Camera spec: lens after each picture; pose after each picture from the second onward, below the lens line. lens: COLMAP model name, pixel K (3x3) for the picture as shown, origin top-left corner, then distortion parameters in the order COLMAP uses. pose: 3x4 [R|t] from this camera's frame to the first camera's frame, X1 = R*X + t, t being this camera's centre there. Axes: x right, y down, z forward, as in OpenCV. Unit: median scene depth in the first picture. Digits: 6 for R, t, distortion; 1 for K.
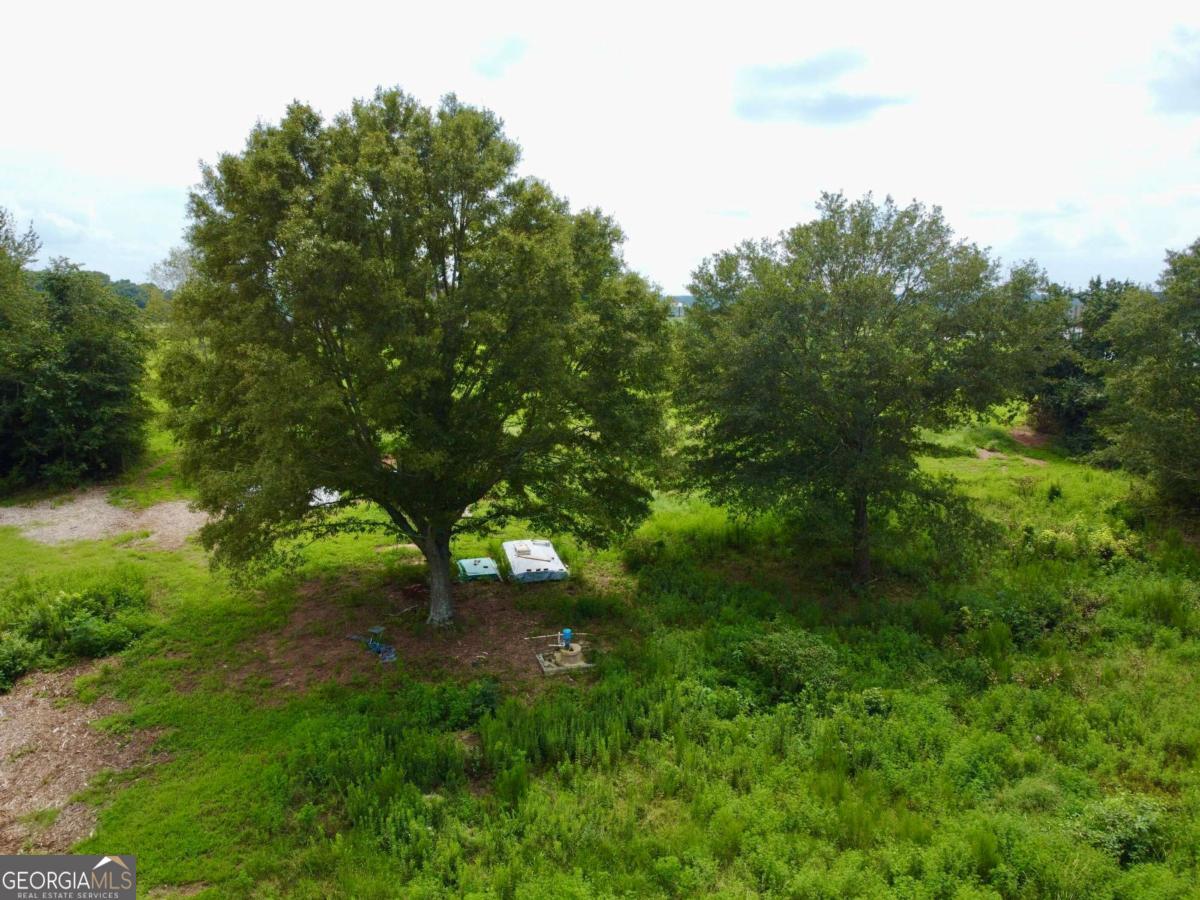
lens RADIAL K [[908.0, 0, 601.9], [0, 908.0, 450.6], [0, 0, 1]] dist [-0.003147, -0.007179]
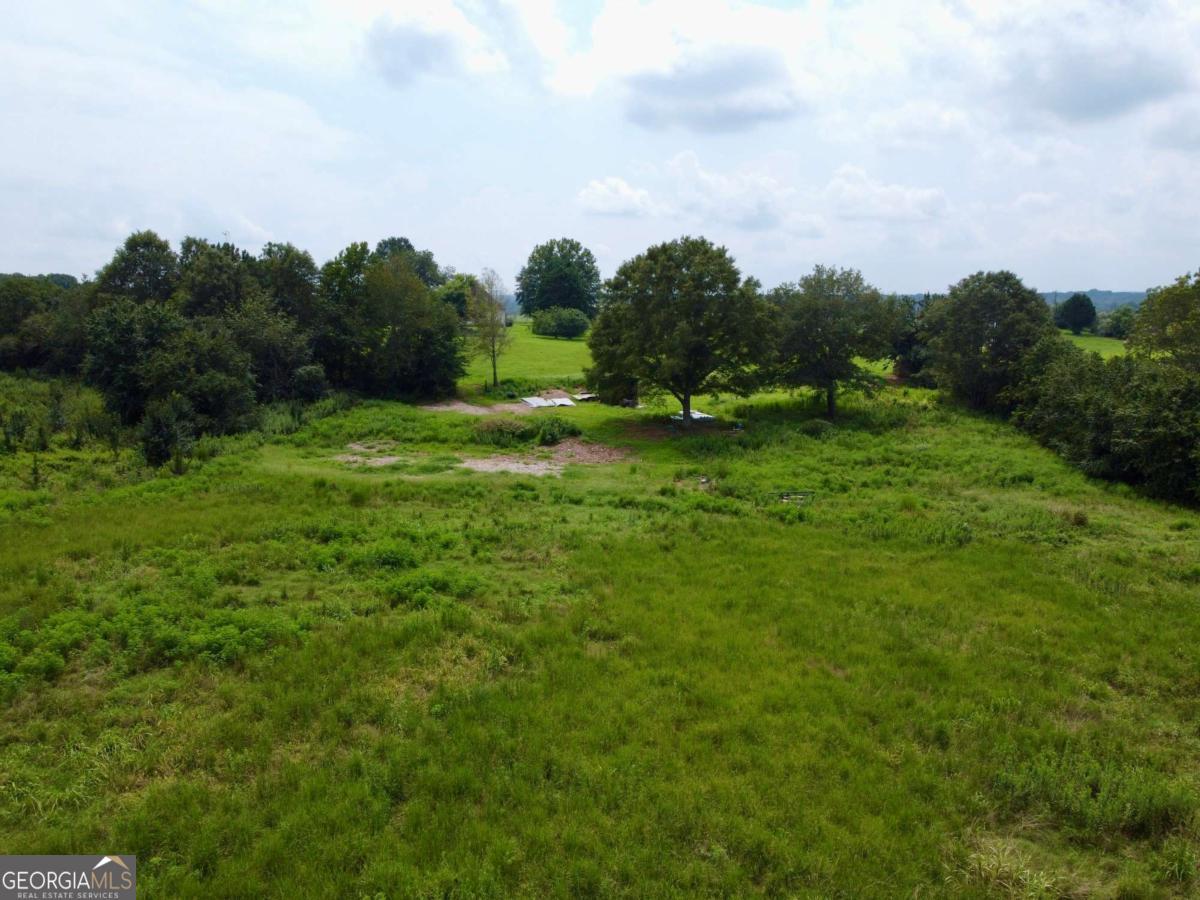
lens RADIAL K [[908.0, 0, 598.3], [0, 908.0, 450.1], [0, 0, 1]] dist [-0.003147, -0.007179]
pose [[0.992066, -0.015933, 0.124706, -0.667634], [0.015117, 0.999858, 0.007484, 0.201048], [-0.124808, -0.005539, 0.992165, -1.407778]]
